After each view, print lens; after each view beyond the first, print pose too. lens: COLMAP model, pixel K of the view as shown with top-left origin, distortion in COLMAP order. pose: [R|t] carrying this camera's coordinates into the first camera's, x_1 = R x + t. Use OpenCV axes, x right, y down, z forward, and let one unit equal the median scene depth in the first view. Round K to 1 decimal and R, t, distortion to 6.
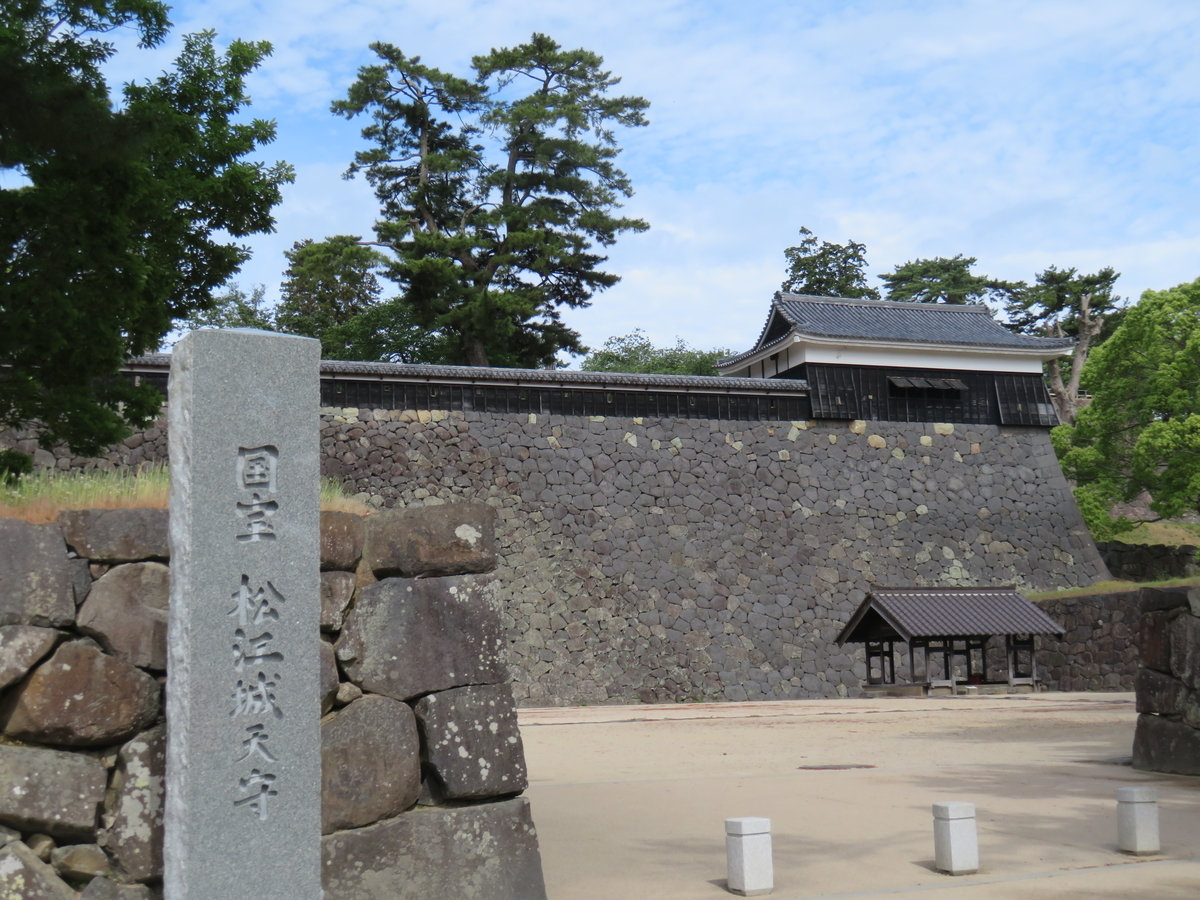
lens RADIAL K [[1627.7, 0, 599.6], [0, 1627.7, 450.3], [0, 0, 1]] dist [0.016915, 0.000000]
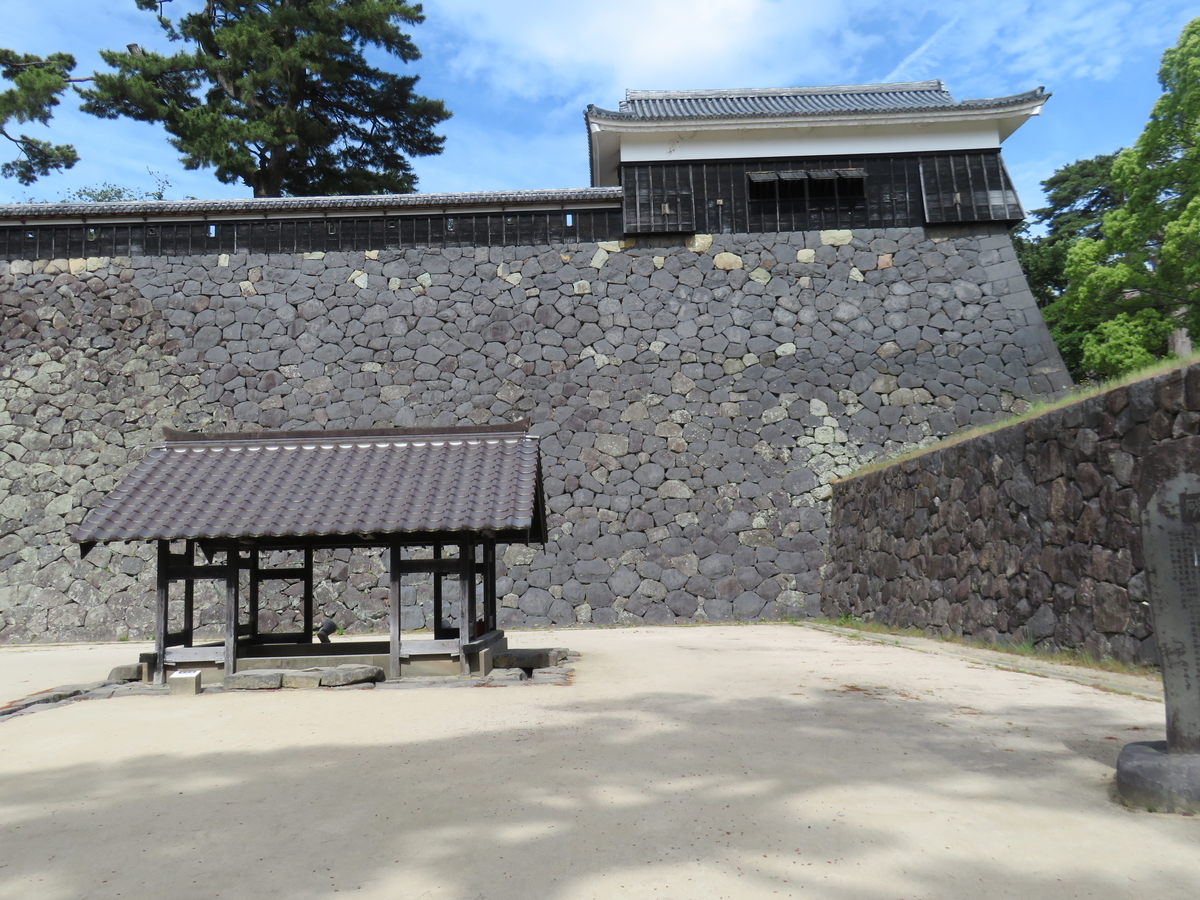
lens RADIAL K [[1035.3, 0, 600.0], [0, 1035.3, 448.8], [0, 0, 1]] dist [0.010407, -0.000338]
pose [[0.935057, -0.042094, -0.351988, 0.286394], [0.055850, 0.998018, 0.029014, 0.063596], [0.350069, -0.046788, 0.935555, 0.566683]]
